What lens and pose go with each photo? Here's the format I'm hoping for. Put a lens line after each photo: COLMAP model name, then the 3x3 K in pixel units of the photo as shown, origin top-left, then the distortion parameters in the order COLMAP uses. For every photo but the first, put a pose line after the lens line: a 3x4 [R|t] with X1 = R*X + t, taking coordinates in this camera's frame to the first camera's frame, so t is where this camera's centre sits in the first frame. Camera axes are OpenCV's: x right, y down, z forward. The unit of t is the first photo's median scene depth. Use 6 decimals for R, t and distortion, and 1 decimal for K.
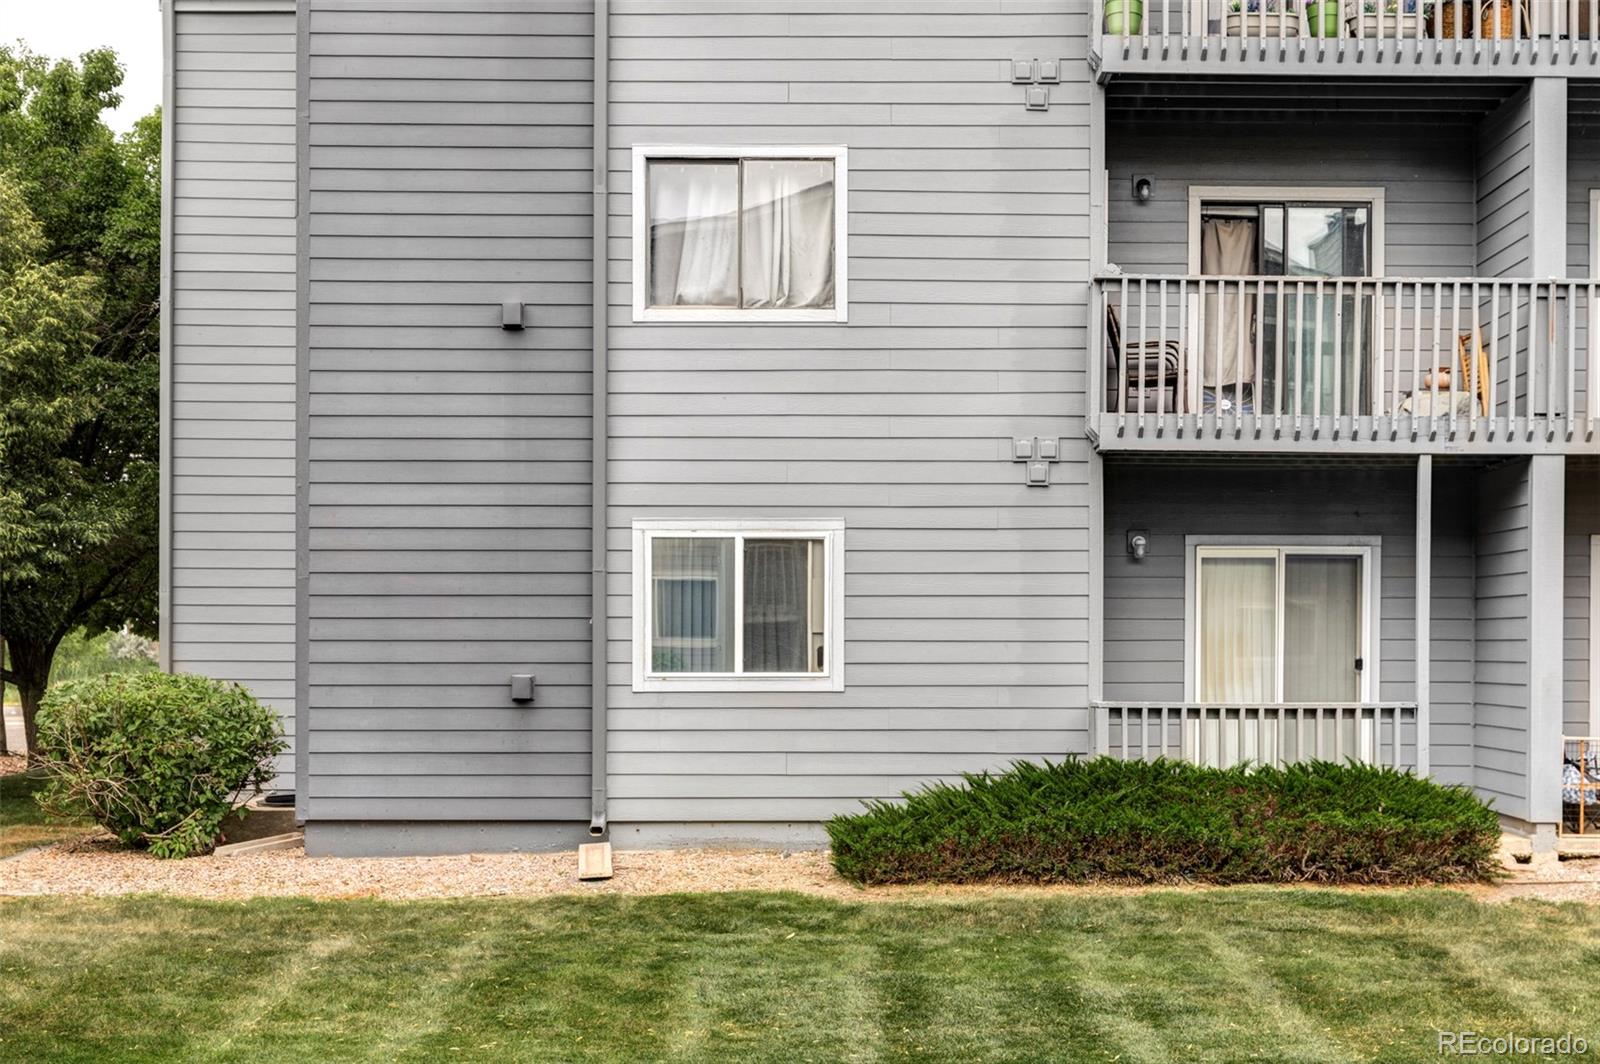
lens RADIAL K [[1636.3, 0, 798.6], [0, 1636.3, 528.7], [0, 0, 1]] dist [-0.015641, 0.000000]
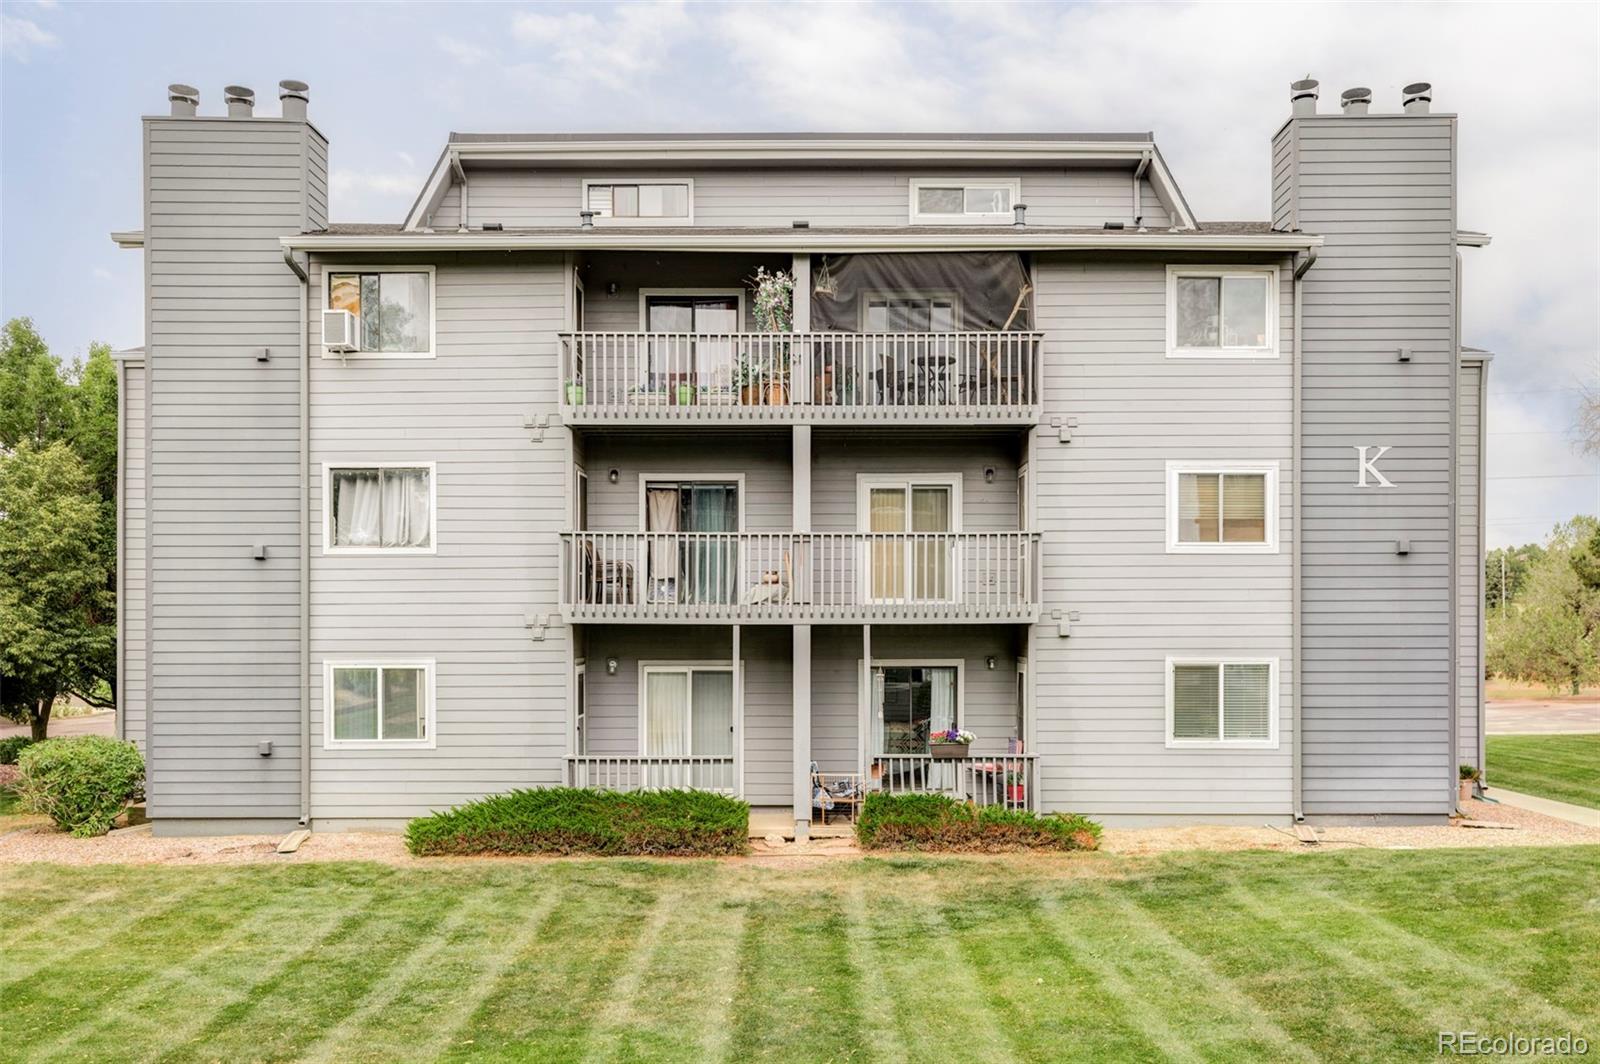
lens RADIAL K [[1094.9, 0, 802.2], [0, 1094.9, 537.5], [0, 0, 1]] dist [-0.001297, -0.000590]
pose [[0.999916, -0.003486, -0.012473, 0.469779], [0.003419, 0.999980, -0.005340, -0.137627], [0.012492, 0.005297, 0.999908, -0.264120]]
